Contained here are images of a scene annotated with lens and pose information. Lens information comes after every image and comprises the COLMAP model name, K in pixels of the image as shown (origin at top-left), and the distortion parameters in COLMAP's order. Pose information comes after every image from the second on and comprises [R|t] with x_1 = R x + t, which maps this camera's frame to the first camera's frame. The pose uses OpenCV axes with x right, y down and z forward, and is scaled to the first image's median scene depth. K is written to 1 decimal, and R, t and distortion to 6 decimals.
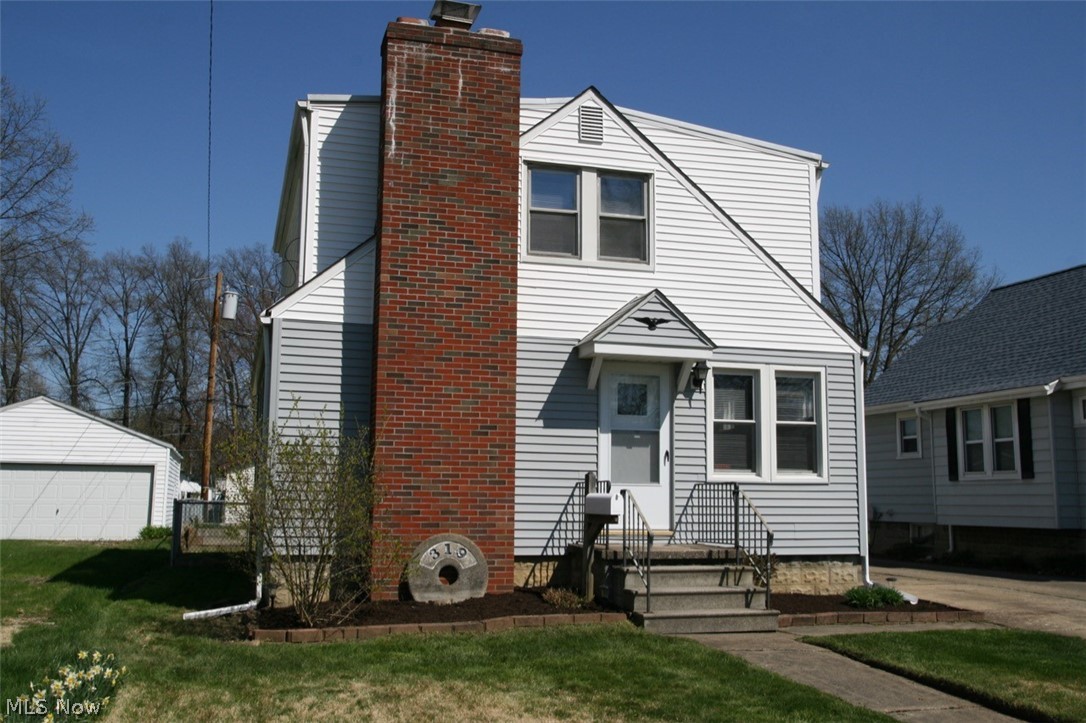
lens RADIAL K [[1029.2, 0, 543.4], [0, 1029.2, 361.4], [0, 0, 1]] dist [-0.039715, 0.000000]
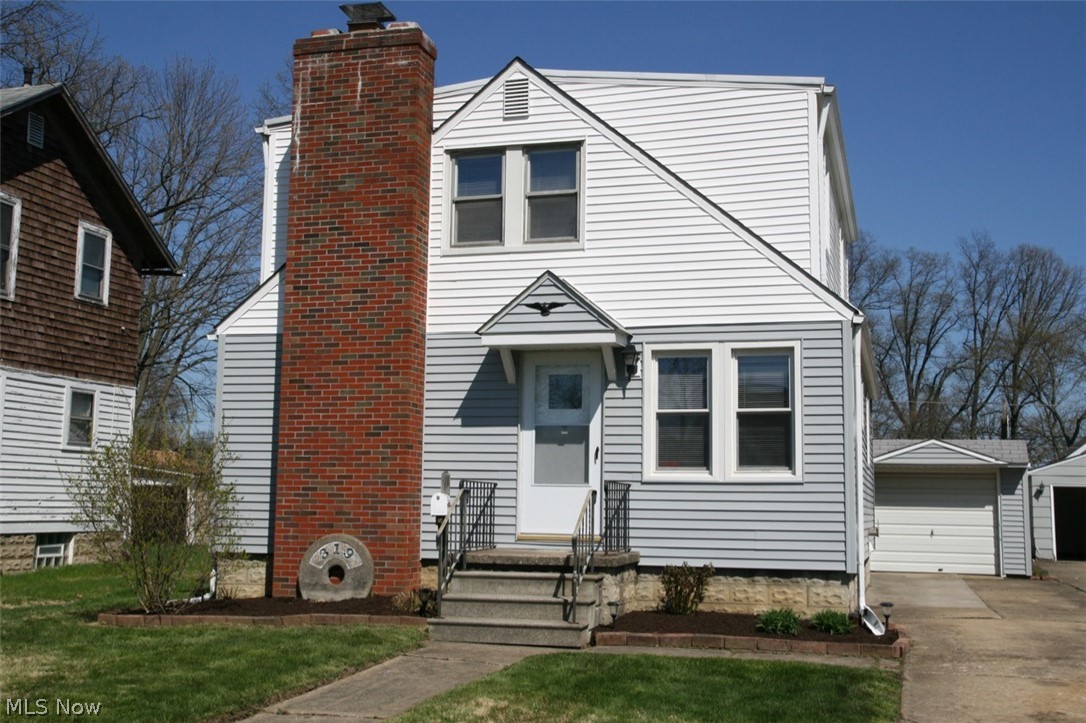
lens RADIAL K [[1177.5, 0, 540.5], [0, 1177.5, 359.2], [0, 0, 1]] dist [-0.001162, 0.000000]
pose [[0.856052, -0.063459, -0.512979, 0.634734], [0.064473, 0.997794, -0.015844, 0.024236], [0.512852, -0.019510, 0.858255, 0.097829]]
